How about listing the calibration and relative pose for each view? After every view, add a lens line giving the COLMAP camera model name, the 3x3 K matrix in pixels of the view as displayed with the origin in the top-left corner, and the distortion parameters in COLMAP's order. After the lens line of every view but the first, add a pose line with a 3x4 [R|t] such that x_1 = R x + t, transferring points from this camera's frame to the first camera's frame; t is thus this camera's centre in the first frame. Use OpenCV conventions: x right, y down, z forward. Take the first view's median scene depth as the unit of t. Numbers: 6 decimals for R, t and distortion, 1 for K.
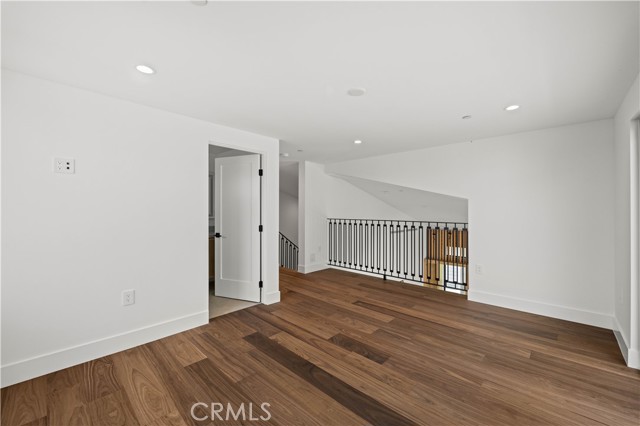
lens RADIAL K [[260.7, 0, 319.9], [0, 260.7, 210.2], [0, 0, 1]] dist [0.000875, 0.000557]
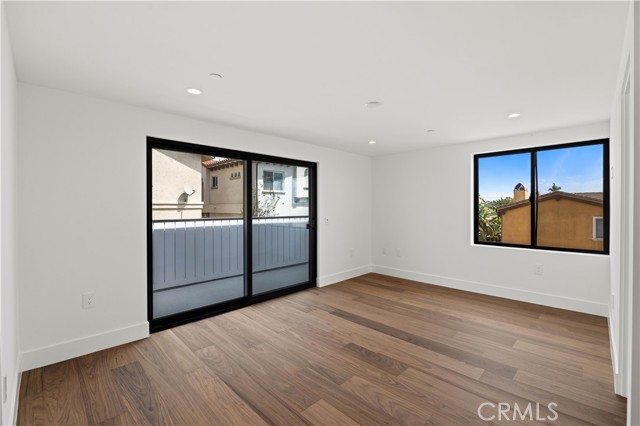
lens RADIAL K [[283.4, 0, 320.1], [0, 283.4, 209.6], [0, 0, 1]] dist [-0.004764, -0.000648]
pose [[-0.999632, -0.000059, 0.027139, 0.314293], [-0.000003, 0.999998, 0.002055, -0.000736], [-0.027139, 0.002054, -0.999630, 2.096527]]
